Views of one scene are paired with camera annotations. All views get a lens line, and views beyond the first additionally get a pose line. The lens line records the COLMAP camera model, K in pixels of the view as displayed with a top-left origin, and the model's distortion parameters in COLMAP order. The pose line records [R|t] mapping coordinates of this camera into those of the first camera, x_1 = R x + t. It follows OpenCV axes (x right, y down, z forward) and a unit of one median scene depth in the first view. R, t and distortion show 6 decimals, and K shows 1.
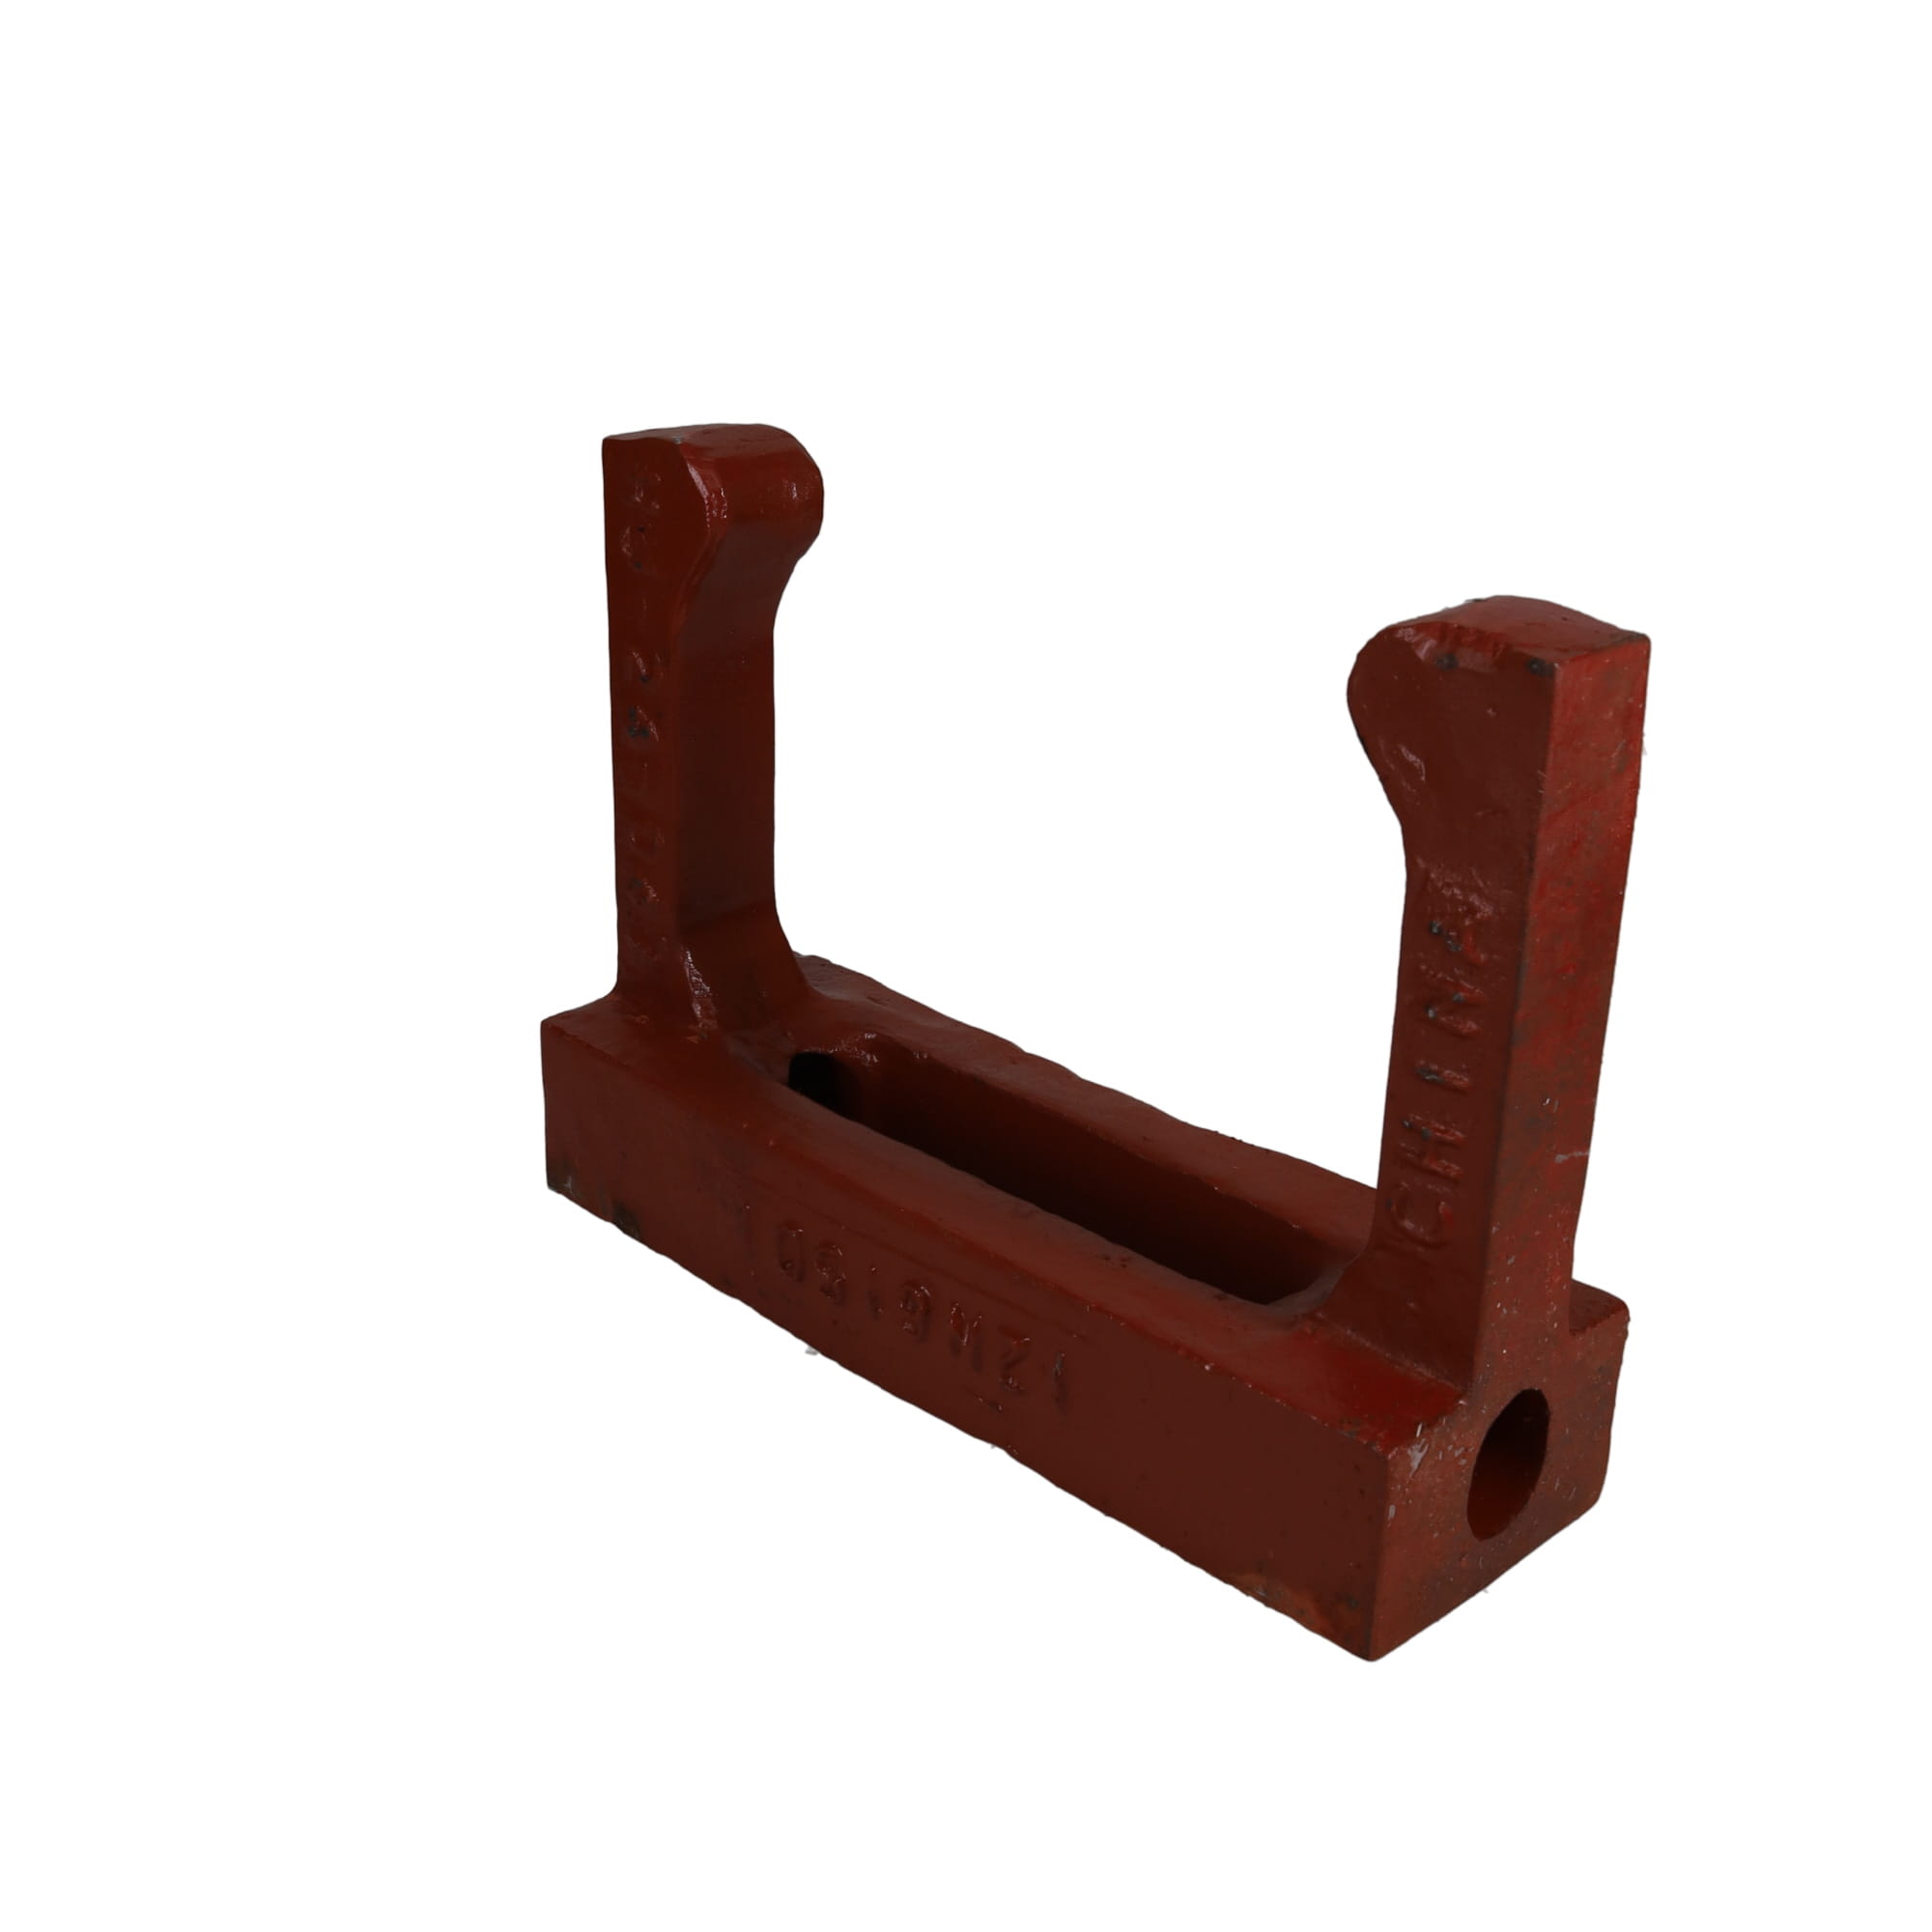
lens RADIAL K [[2465.0, 0, 966.0], [0, 2465.0, 966.0], [0, 0, 1]] dist [0.015889, 0.002734]
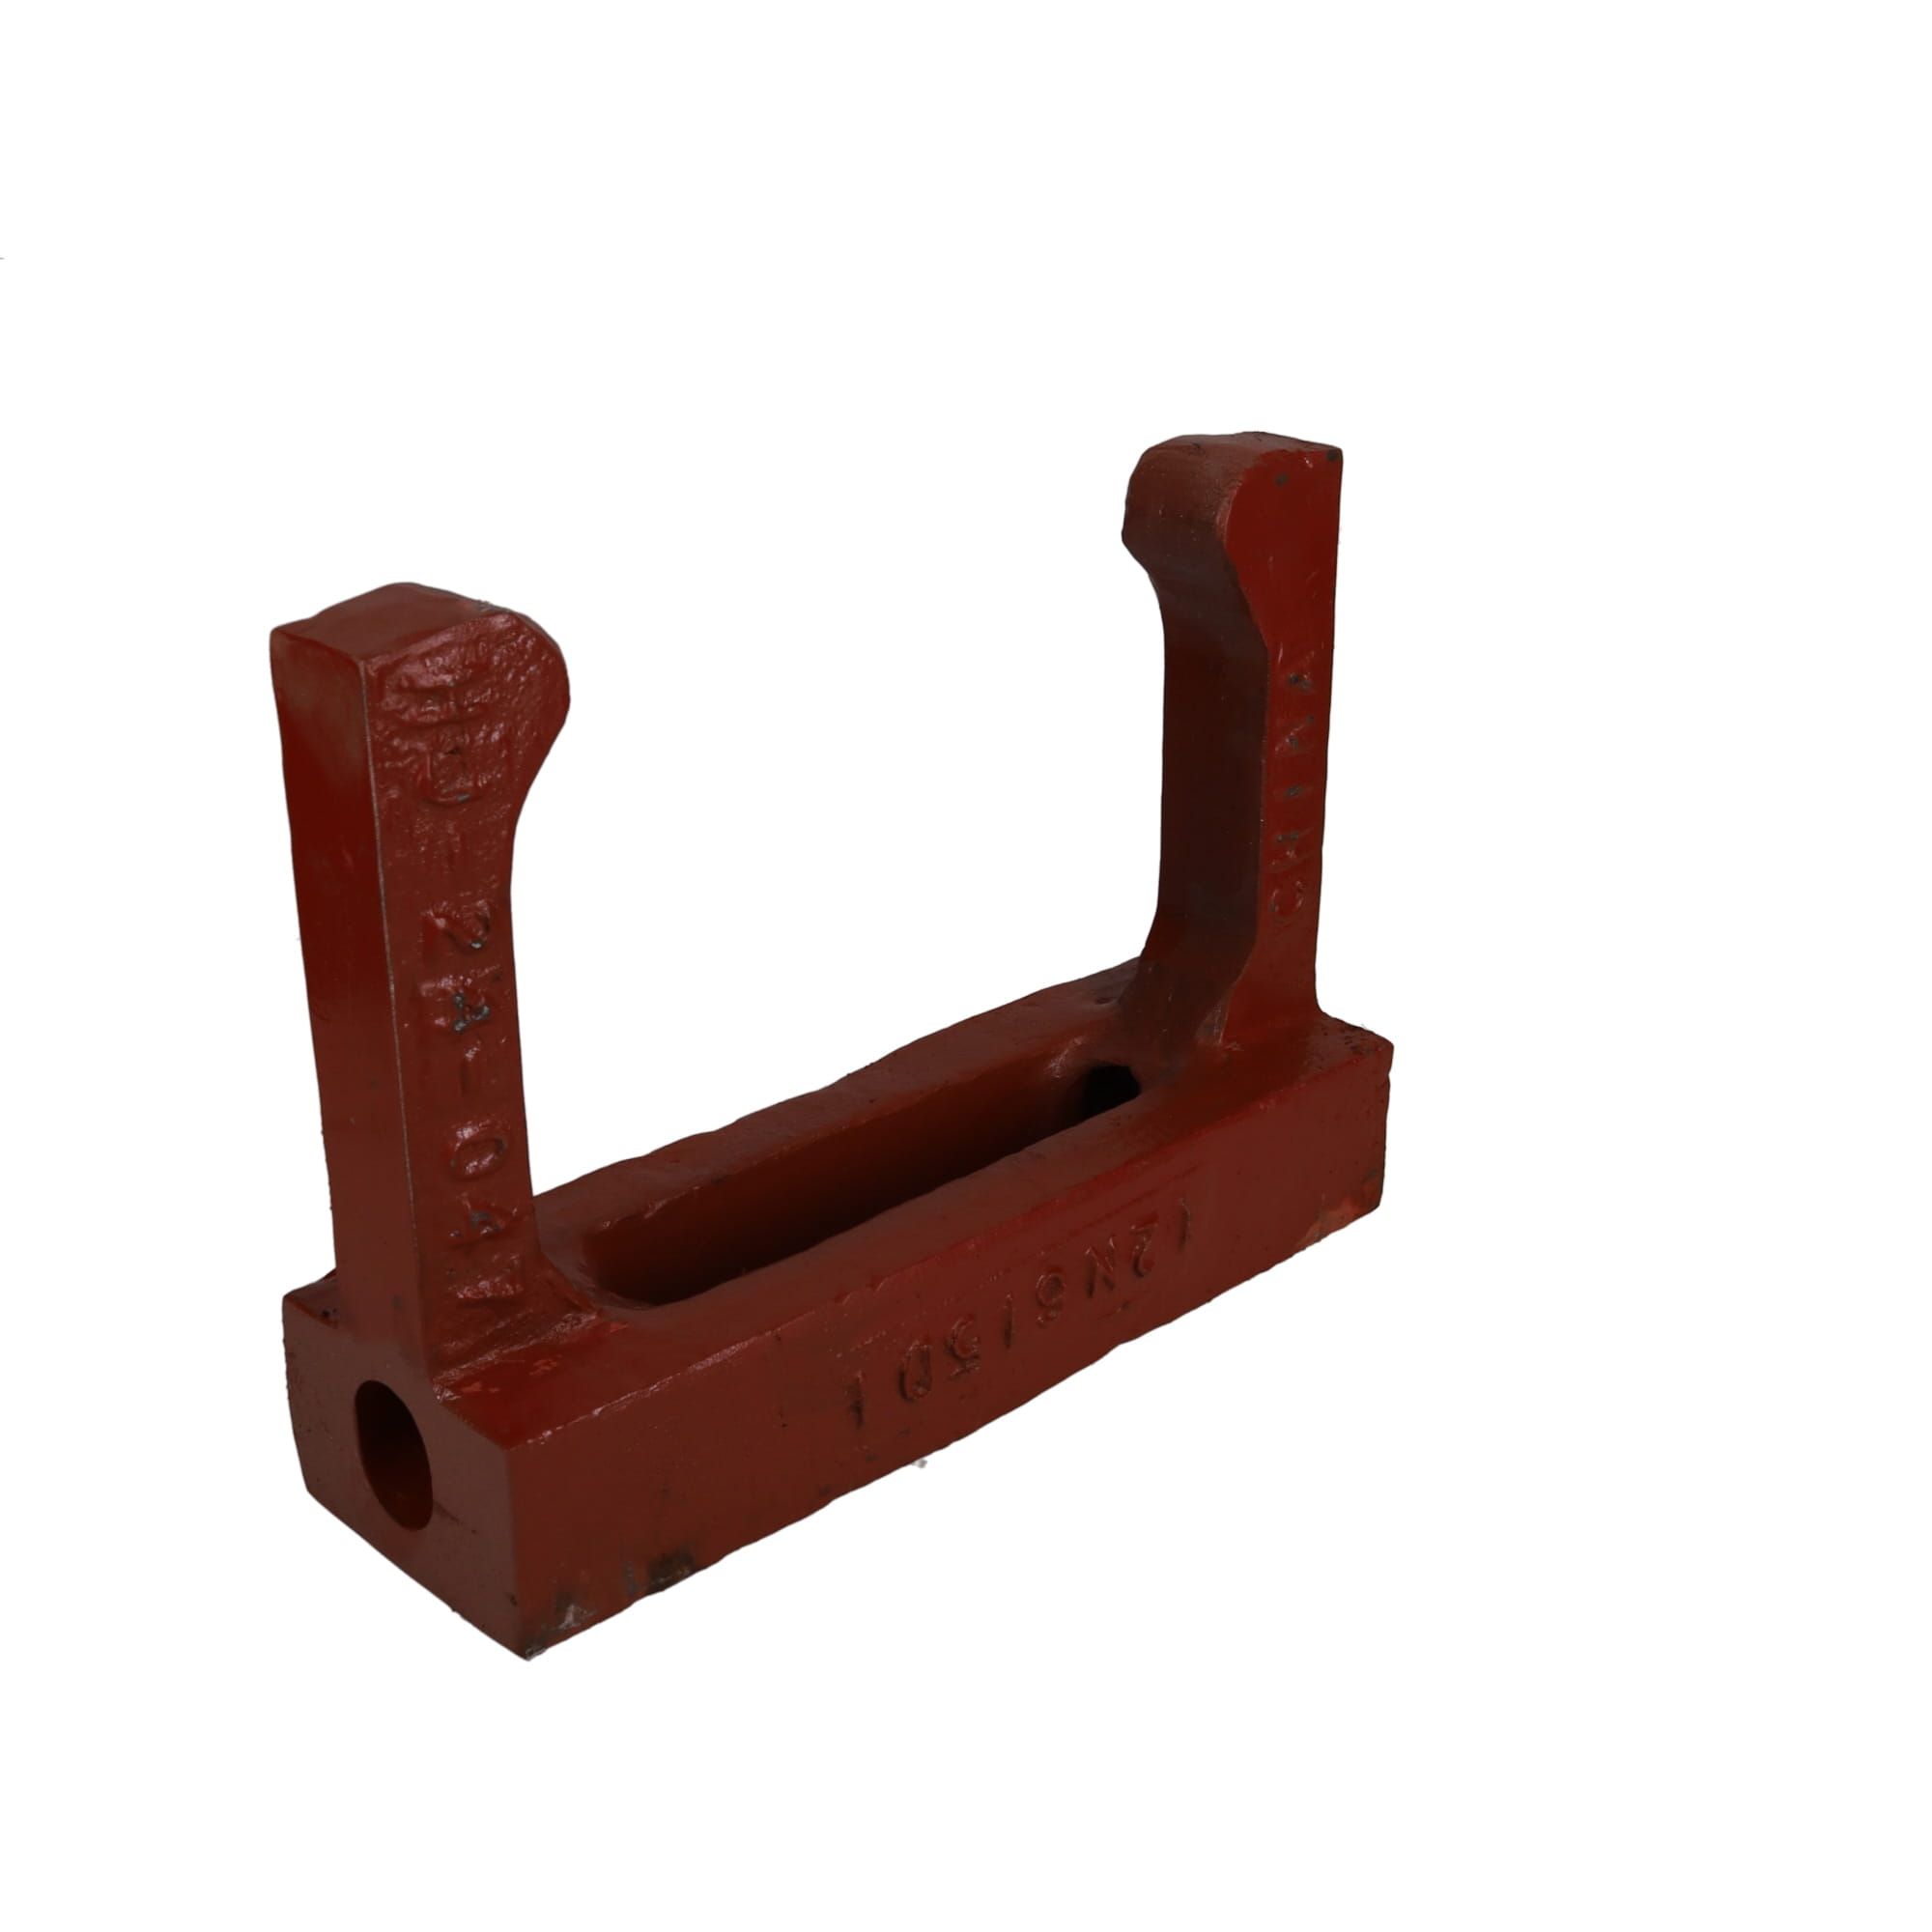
lens RADIAL K [[2465.0, 0, 966.0], [0, 2465.0, 966.0], [0, 0, 1]] dist [0.015889, 0.002734]
pose [[0.009704, -0.397189, 0.917686, -1.028724], [0.377727, 0.851190, 0.364414, -0.409442], [-0.925866, 0.343098, 0.158289, 0.951078]]
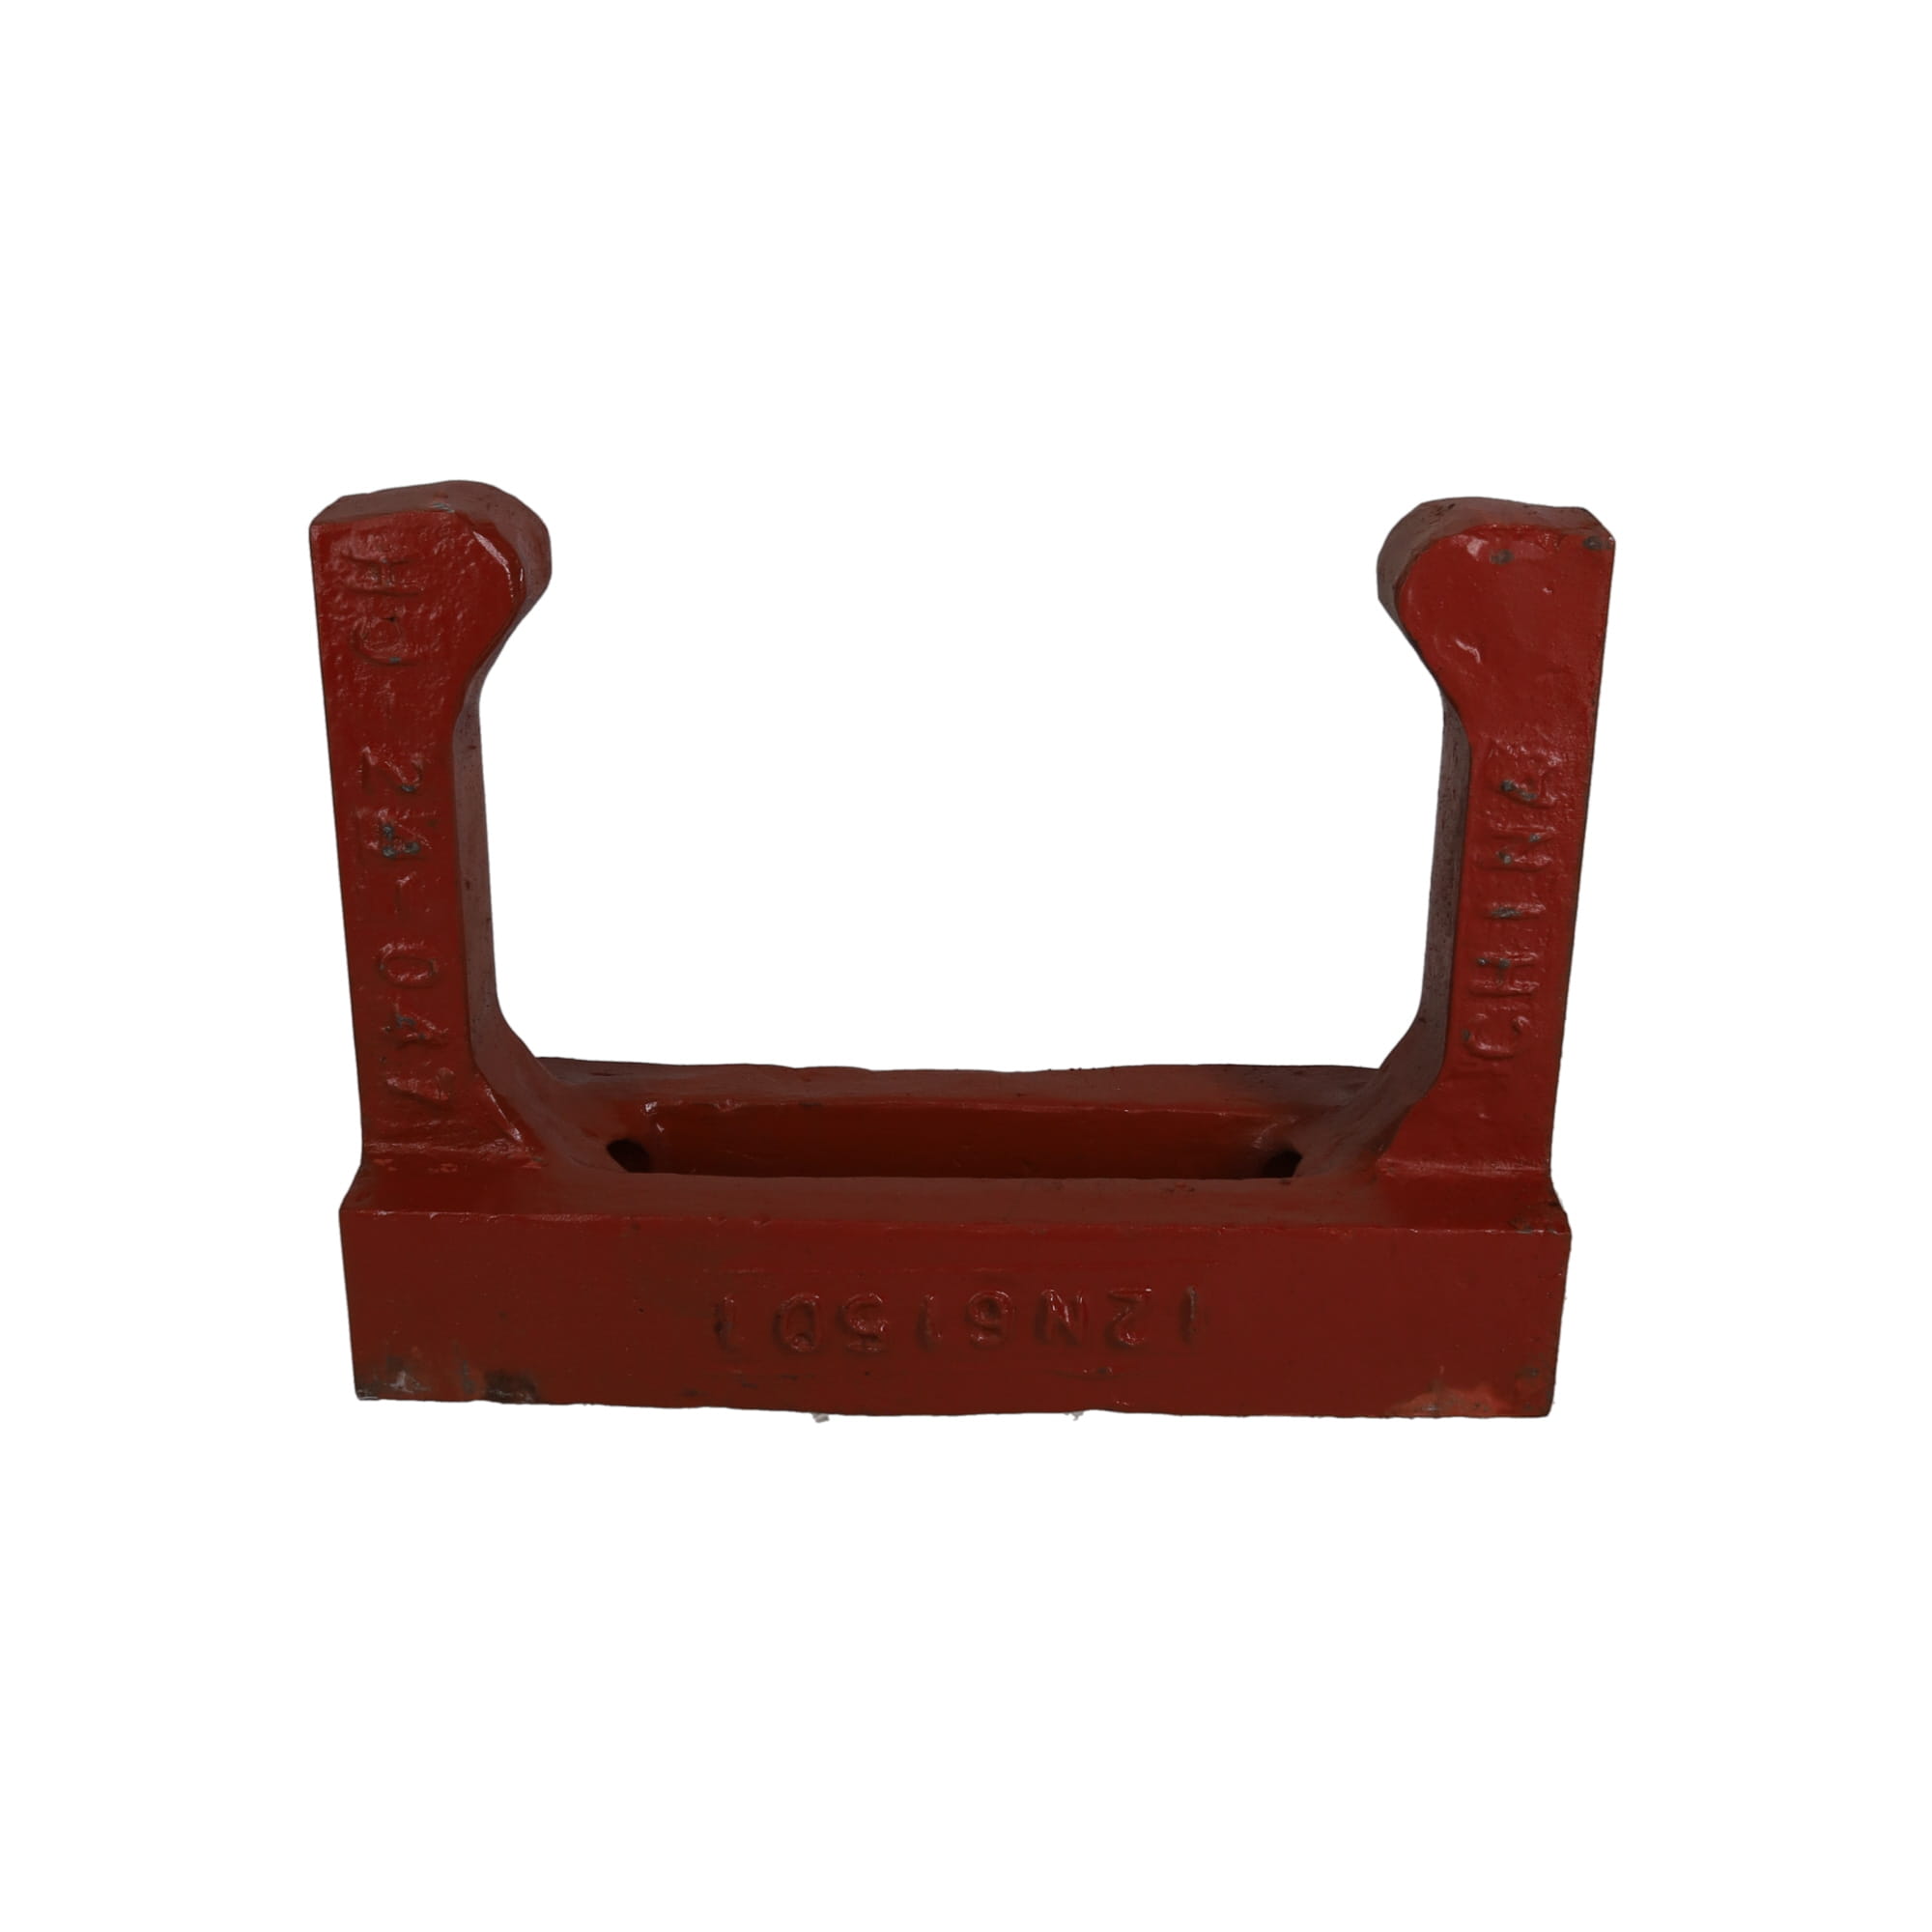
lens RADIAL K [[2465.0, 0, 966.0], [0, 2465.0, 966.0], [0, 0, 1]] dist [0.015889, 0.002734]
pose [[0.704197, -0.275989, 0.654168, -0.734377], [0.268220, 0.956492, 0.114804, -0.129158], [-0.657392, 0.094616, 0.747585, 0.289758]]
